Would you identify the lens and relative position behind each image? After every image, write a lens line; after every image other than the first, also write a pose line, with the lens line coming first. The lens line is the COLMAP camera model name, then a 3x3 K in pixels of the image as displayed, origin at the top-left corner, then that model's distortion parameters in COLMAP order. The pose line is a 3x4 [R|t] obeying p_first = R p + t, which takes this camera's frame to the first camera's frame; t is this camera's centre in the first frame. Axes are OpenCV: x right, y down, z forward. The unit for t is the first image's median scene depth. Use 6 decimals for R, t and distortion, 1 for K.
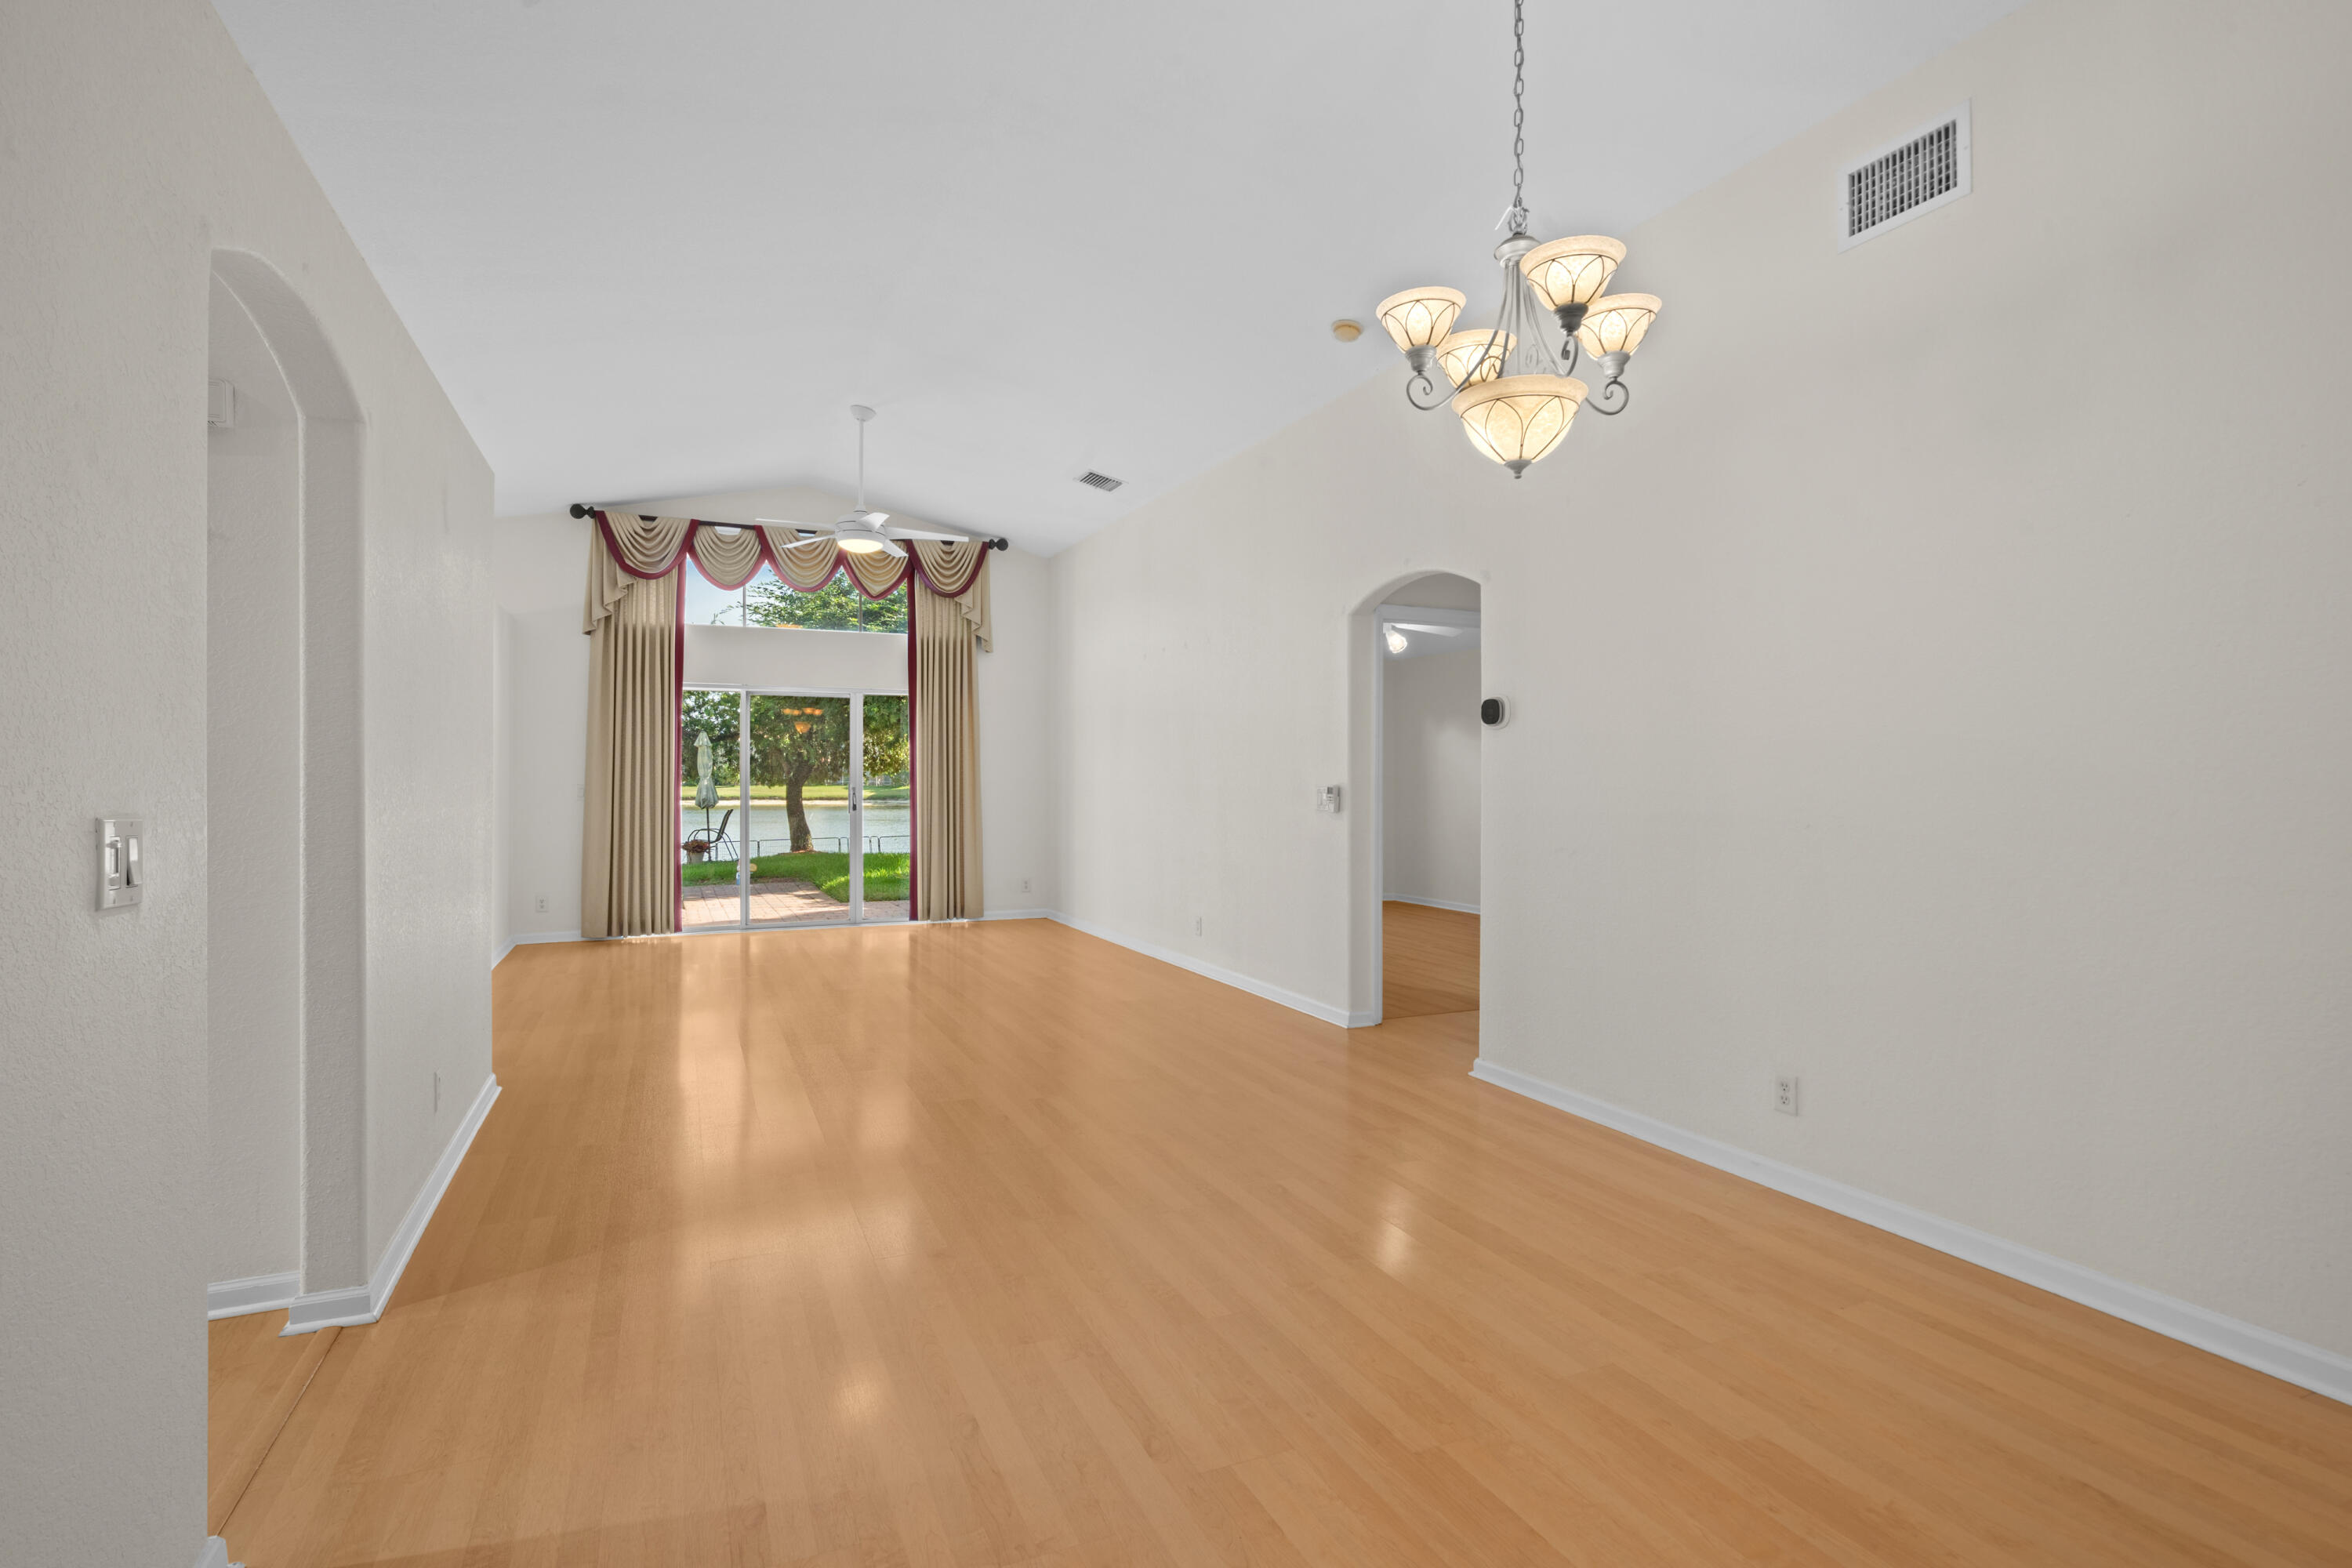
lens RADIAL K [[1095.2, 0, 1128.1], [0, 1095.2, 771.5], [0, 0, 1]] dist [-0.008693, 0.003338]
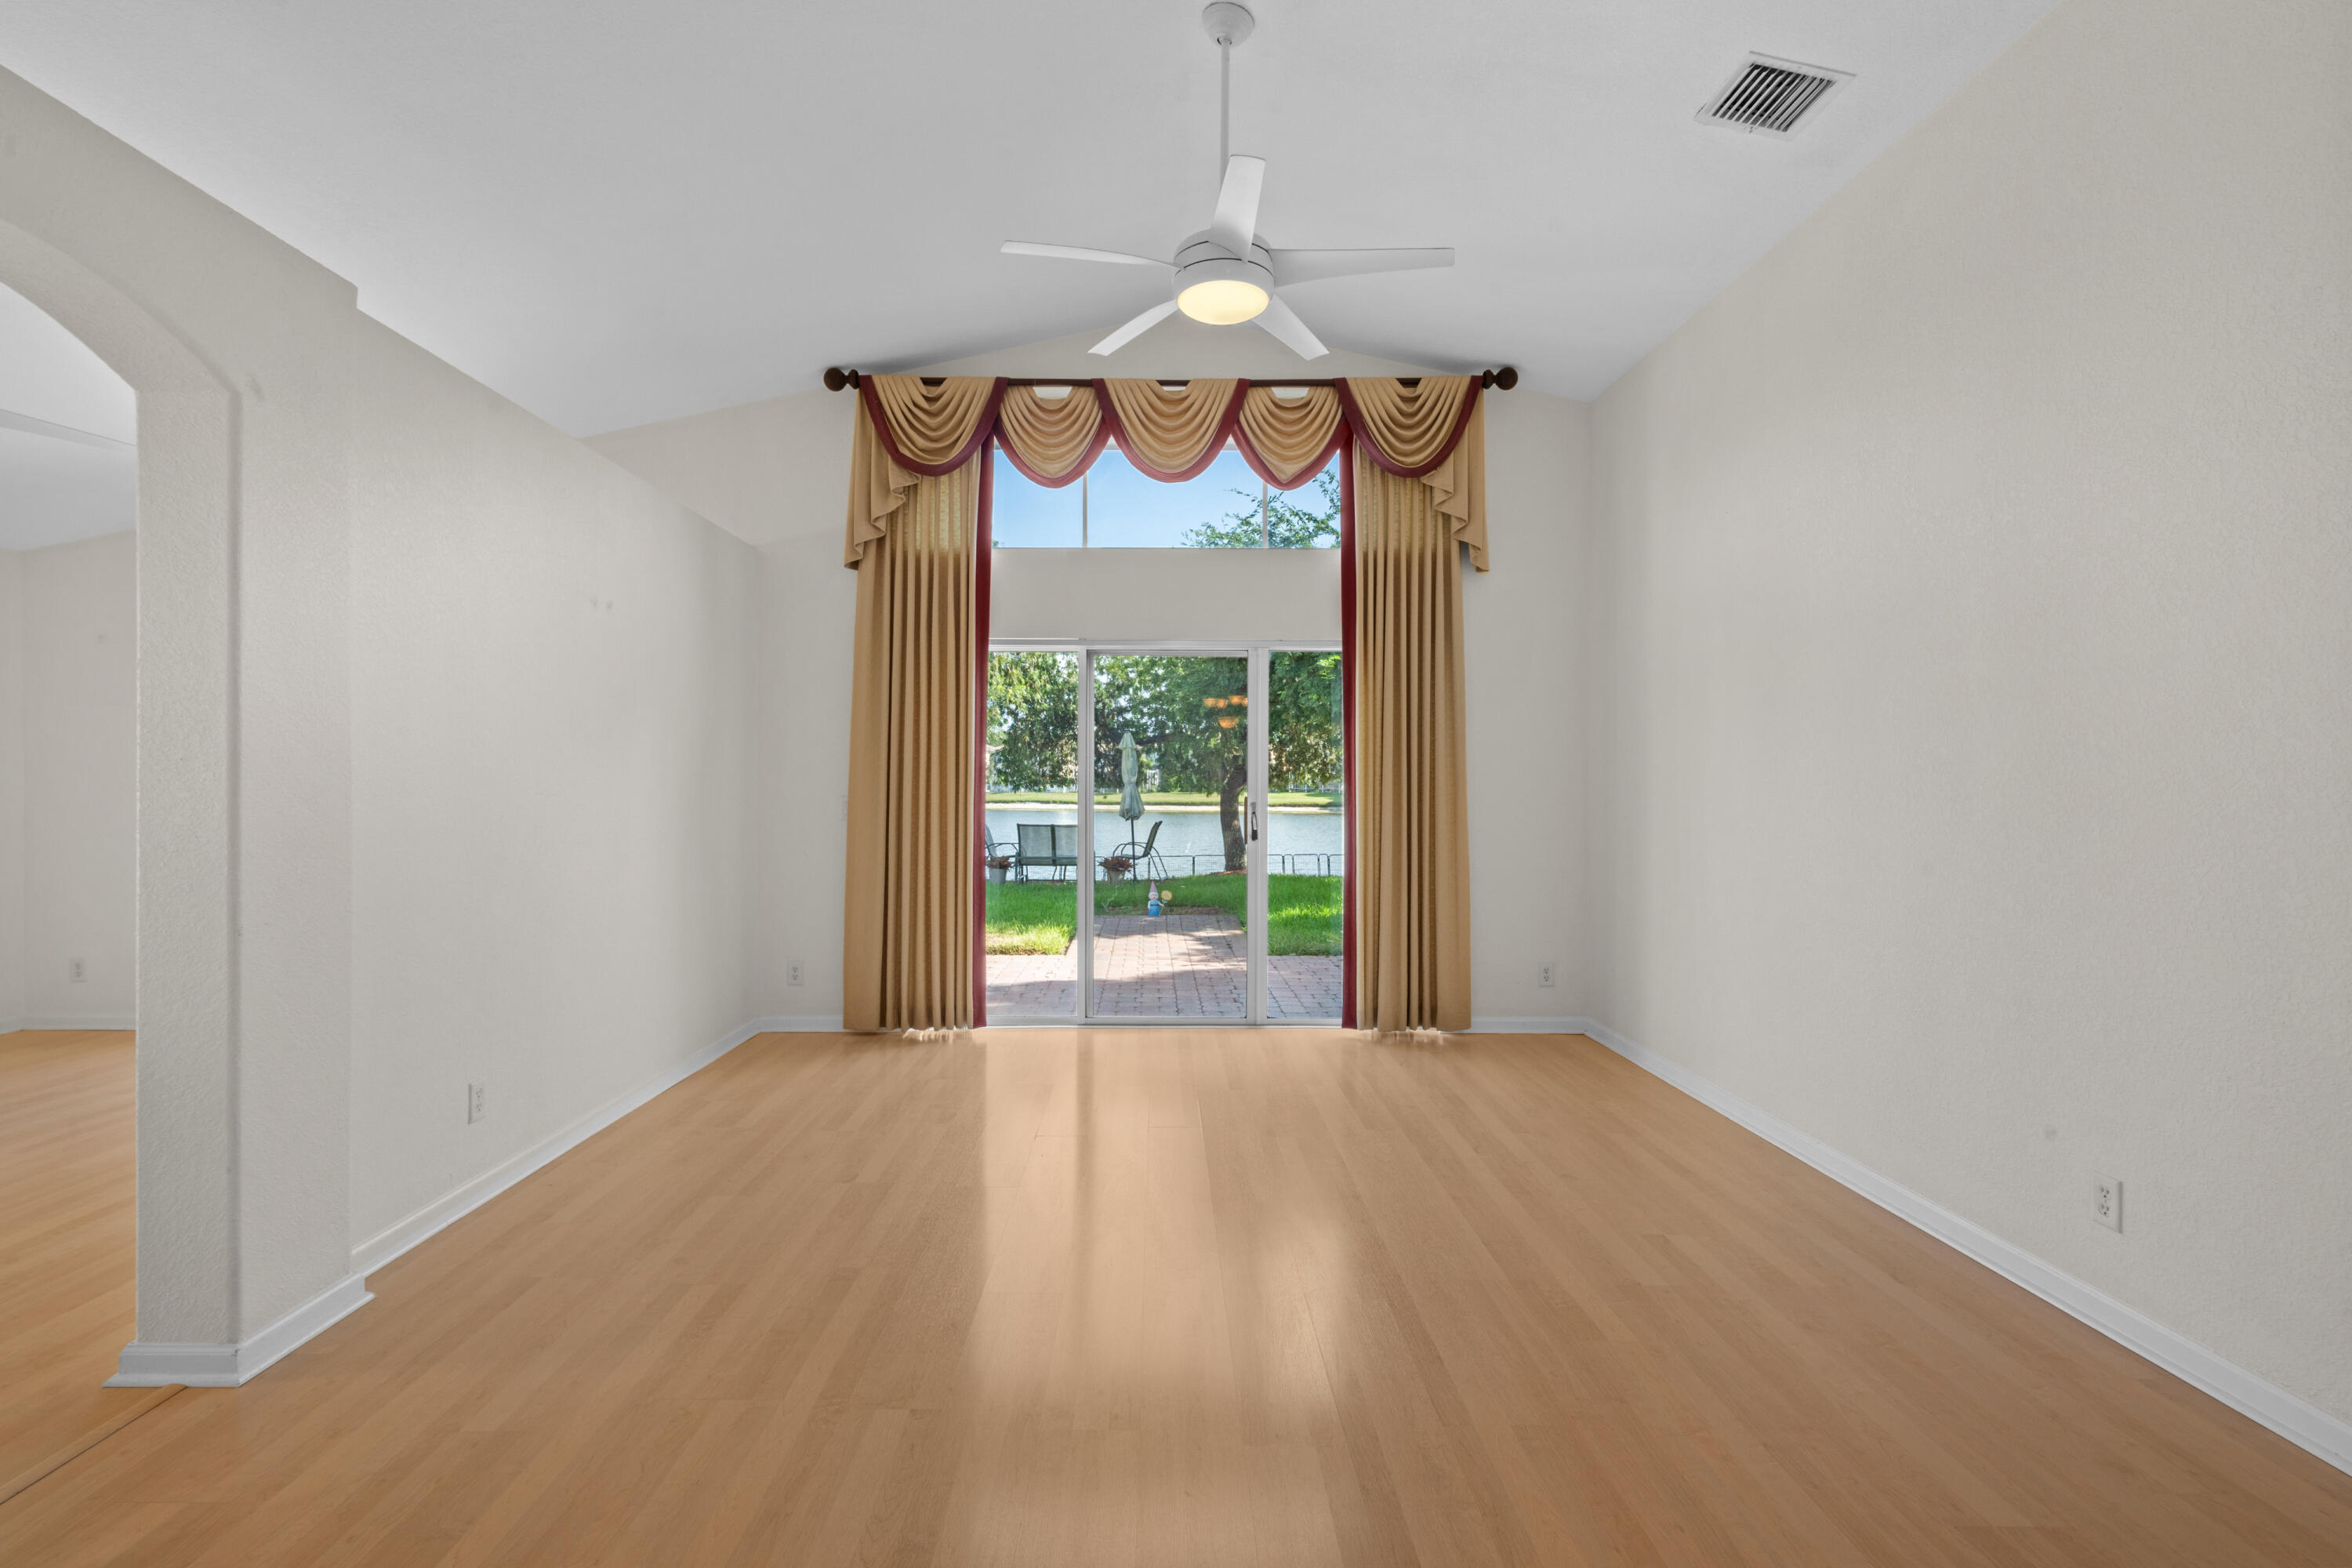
lens RADIAL K [[1095.2, 0, 1156.0], [0, 1095.2, 786.4], [0, 0, 1]] dist [-0.008693, 0.003338]
pose [[0.922533, 0.003715, -0.385901, -0.067910], [-0.000618, 0.999967, 0.008150, 0.000411], [0.385919, -0.007281, 0.922504, 0.436529]]
